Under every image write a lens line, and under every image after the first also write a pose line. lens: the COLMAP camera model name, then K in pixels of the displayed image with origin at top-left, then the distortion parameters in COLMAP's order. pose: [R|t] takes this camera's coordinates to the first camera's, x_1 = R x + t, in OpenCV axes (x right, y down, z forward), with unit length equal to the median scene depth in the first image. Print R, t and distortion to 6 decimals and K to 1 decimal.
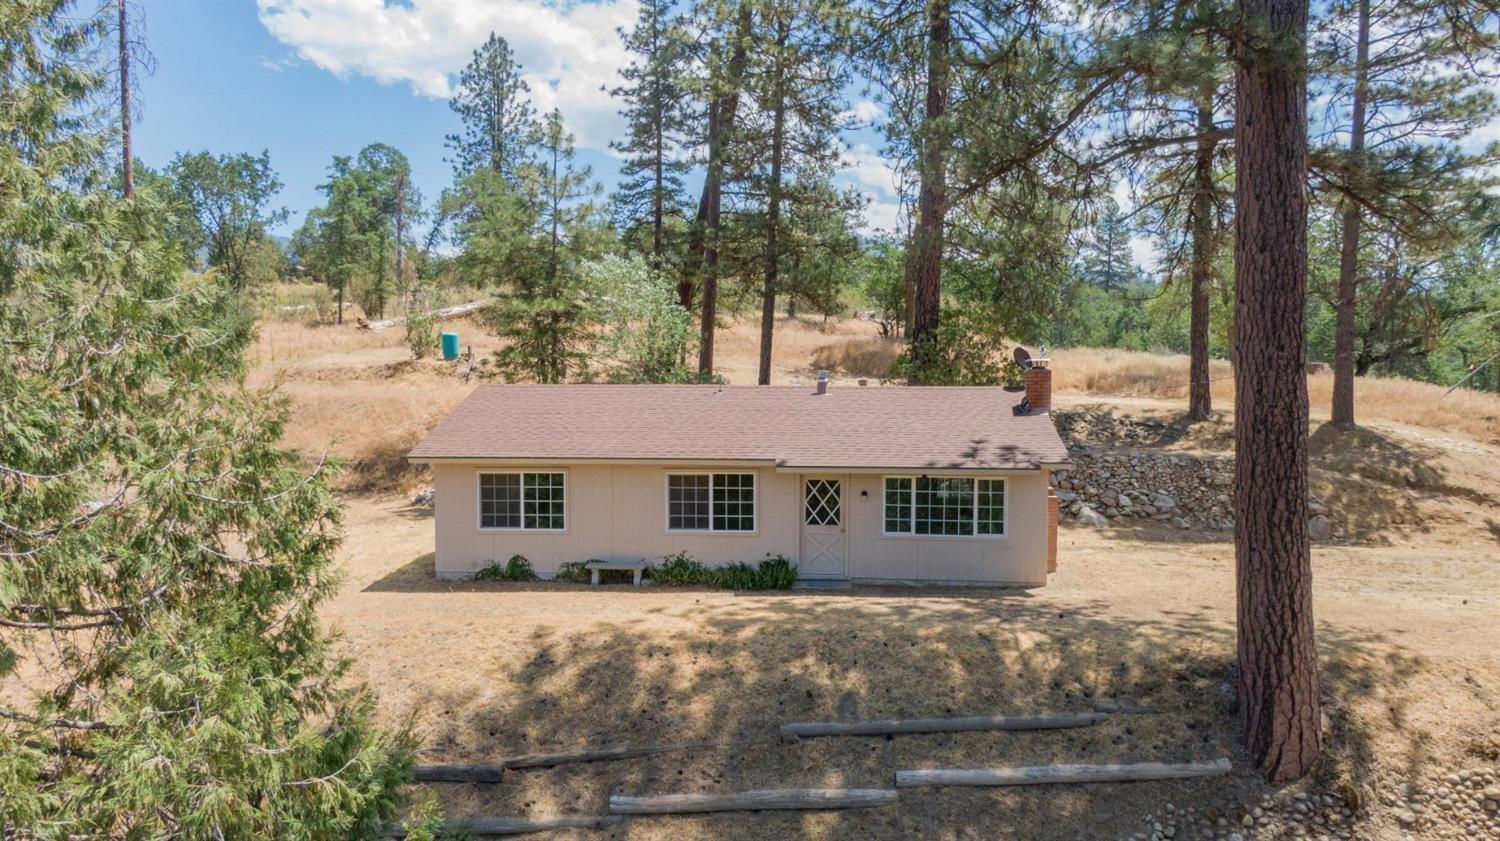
lens RADIAL K [[1096.4, 0, 759.3], [0, 1096.4, 425.5], [0, 0, 1]] dist [0.014537, -0.035359]
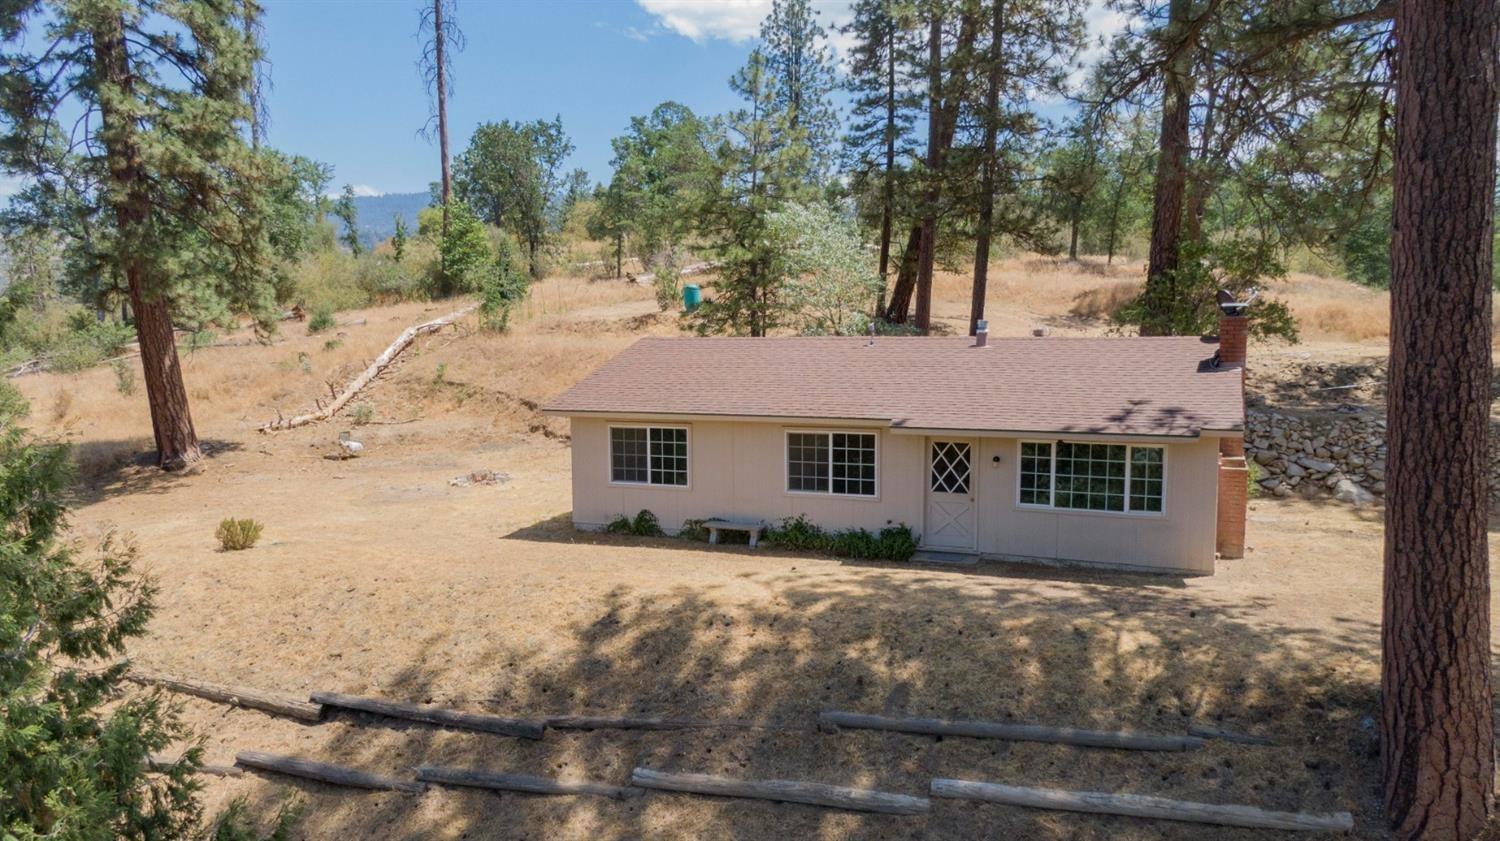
lens RADIAL K [[1096.4, 0, 752.8], [0, 1096.4, 429.8], [0, 0, 1]] dist [0.014537, -0.035359]
pose [[0.949655, 0.022054, -0.312520, 0.186001], [-0.006205, 0.998648, 0.051615, -0.006428], [0.313236, -0.047077, 0.948508, 0.095781]]
